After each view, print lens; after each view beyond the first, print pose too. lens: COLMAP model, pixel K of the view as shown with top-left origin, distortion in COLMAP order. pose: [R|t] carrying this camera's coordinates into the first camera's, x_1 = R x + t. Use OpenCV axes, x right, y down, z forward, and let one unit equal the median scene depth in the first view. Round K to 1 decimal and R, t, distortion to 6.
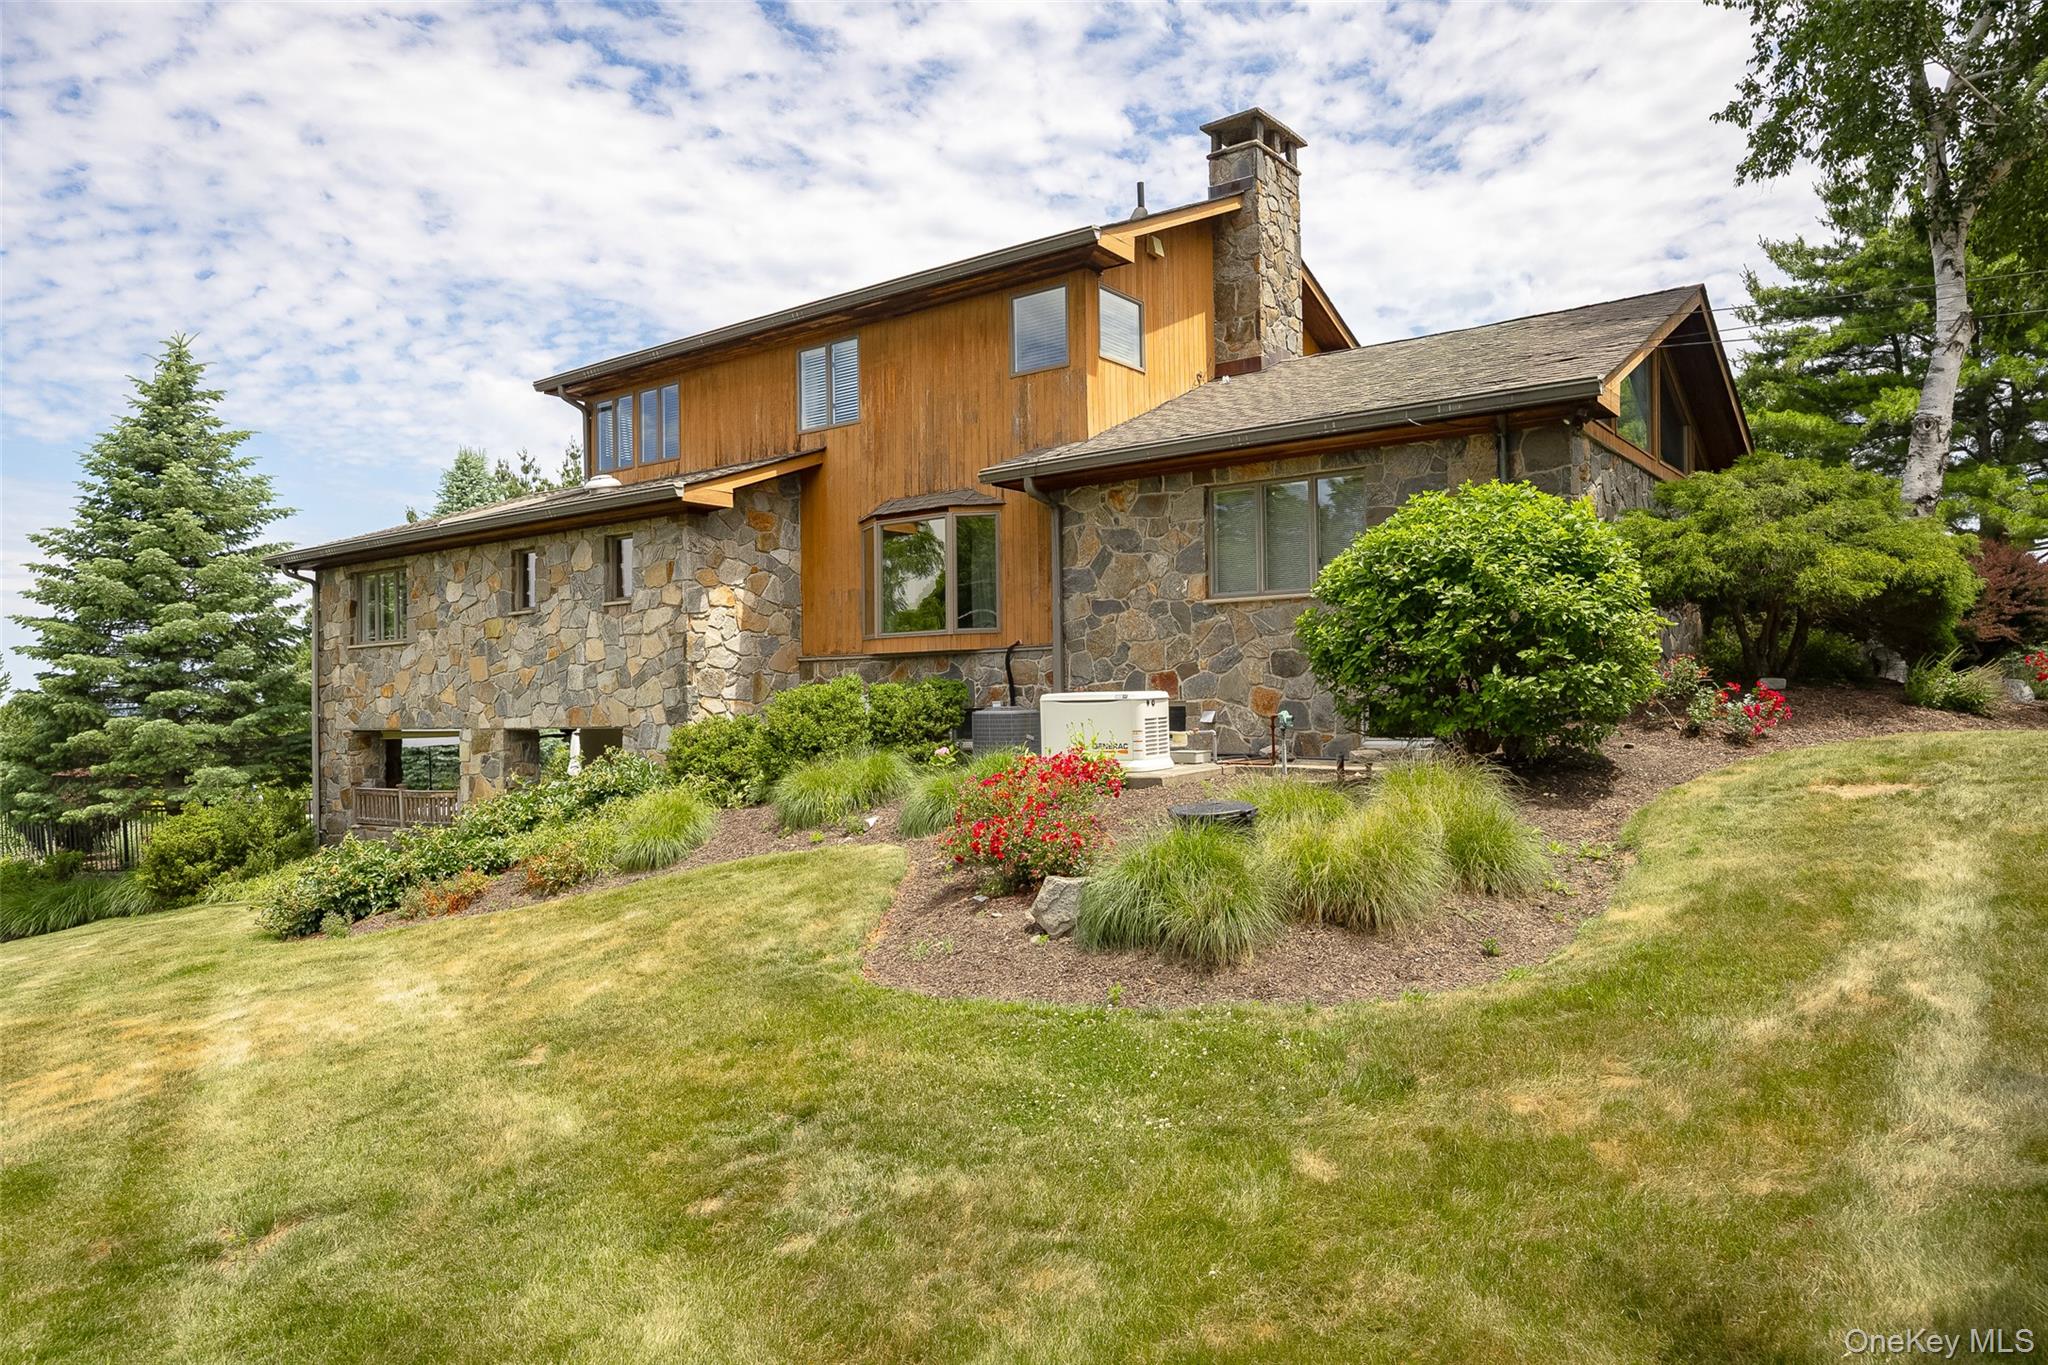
lens RADIAL K [[1519.8, 0, 1022.1], [0, 1519.8, 688.2], [0, 0, 1]] dist [-0.001973, 0.003723]
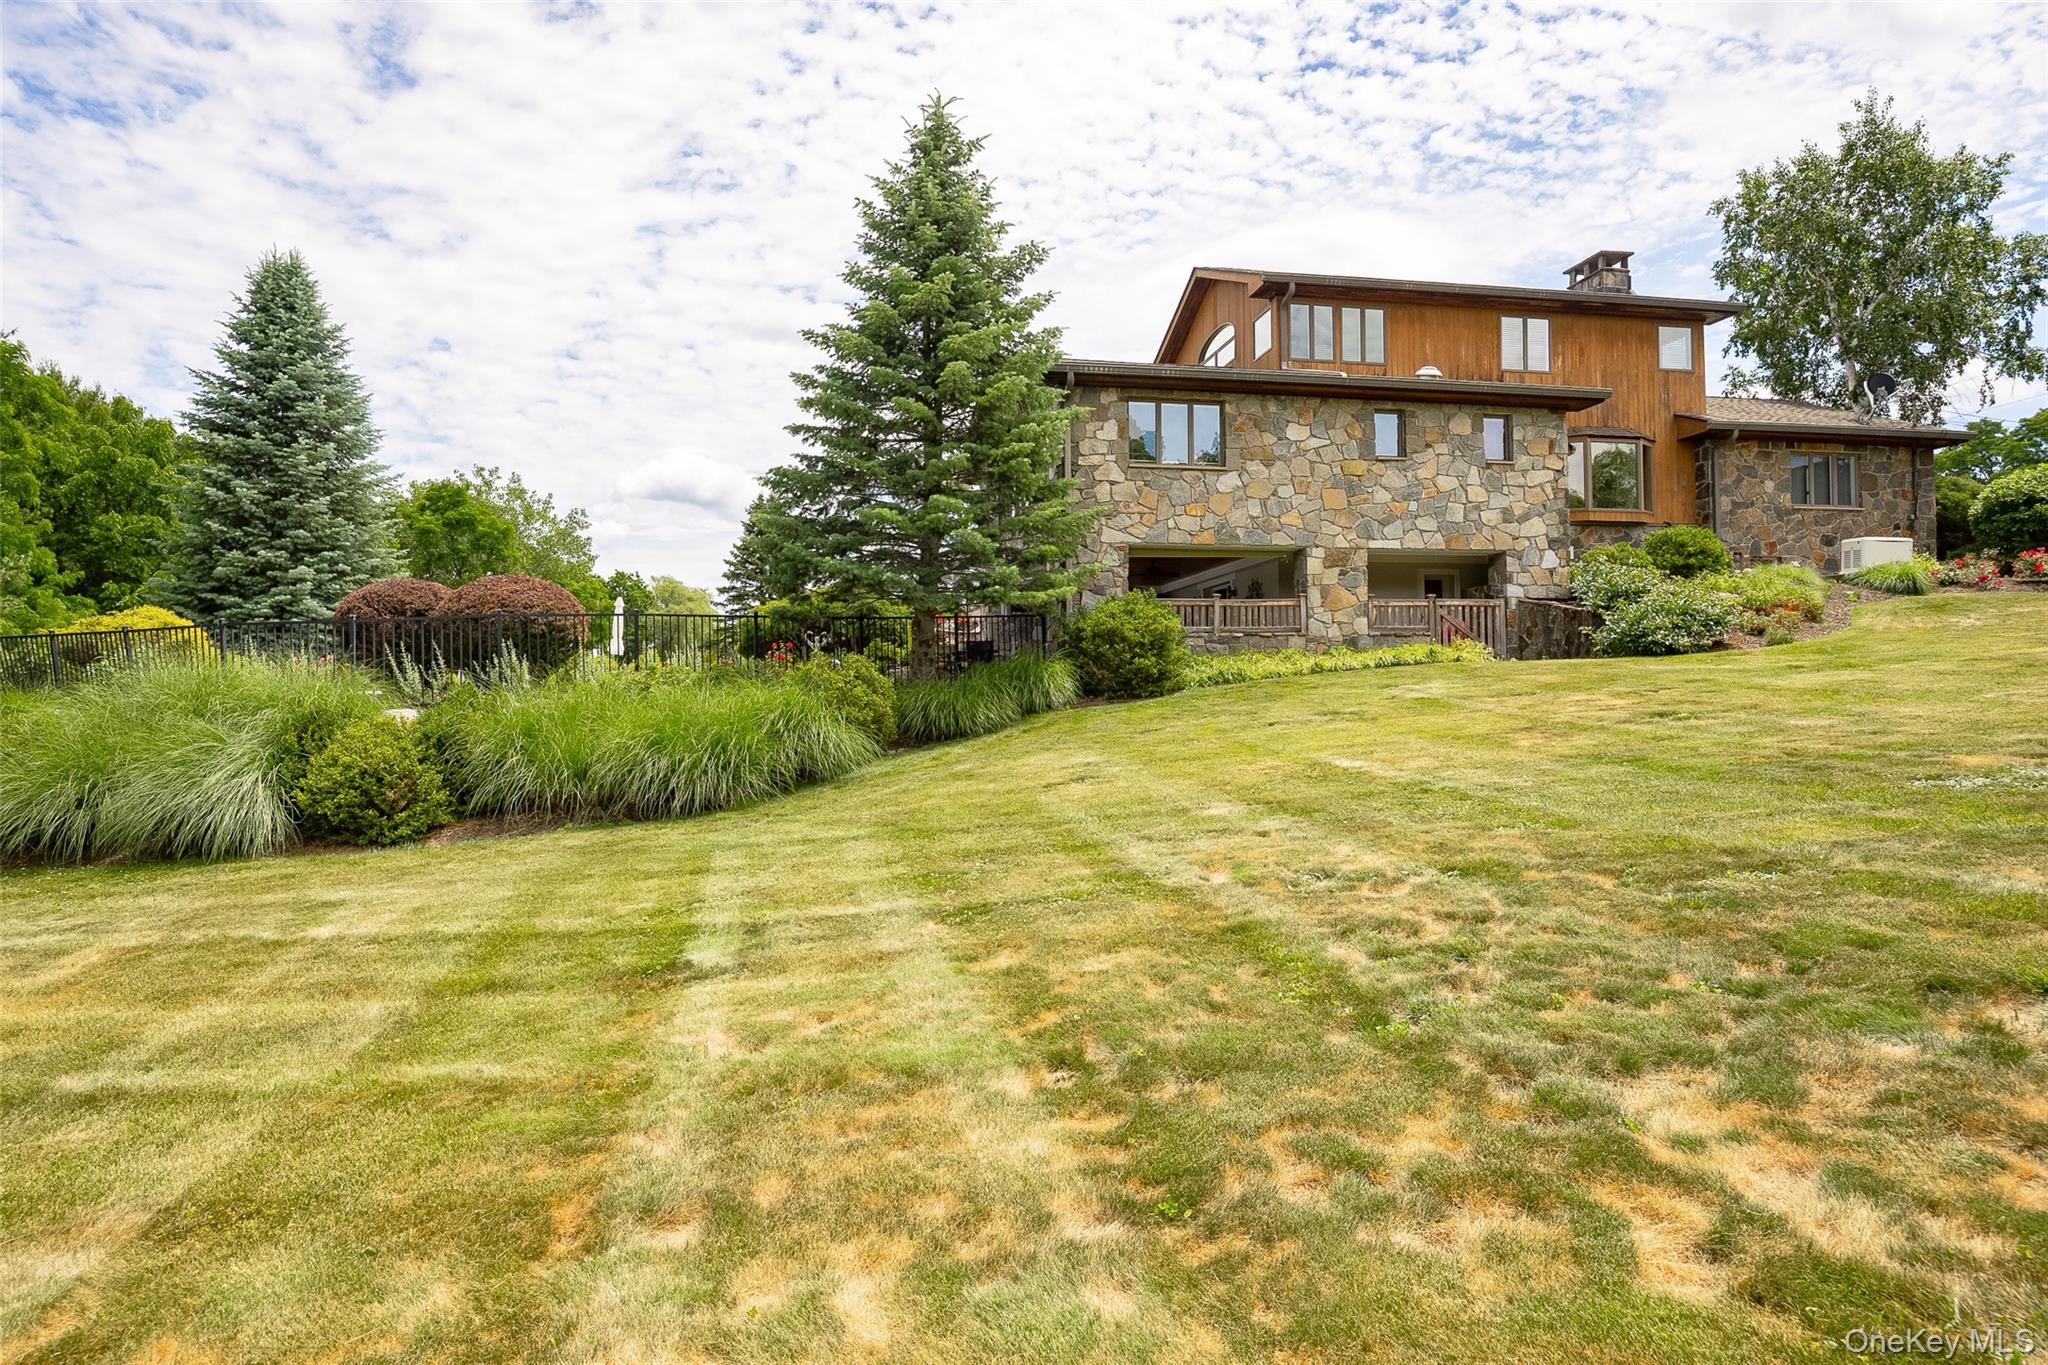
lens RADIAL K [[1140.2, 0, 1023.1], [0, 1140.2, 683.7], [0, 0, 1]] dist [-0.008128, -0.002744]
pose [[0.615522, 0.014718, 0.787982, -1.234629], [-0.009995, 0.999891, -0.010869, 0.148827], [-0.788056, -0.001186, 0.615602, 0.633208]]
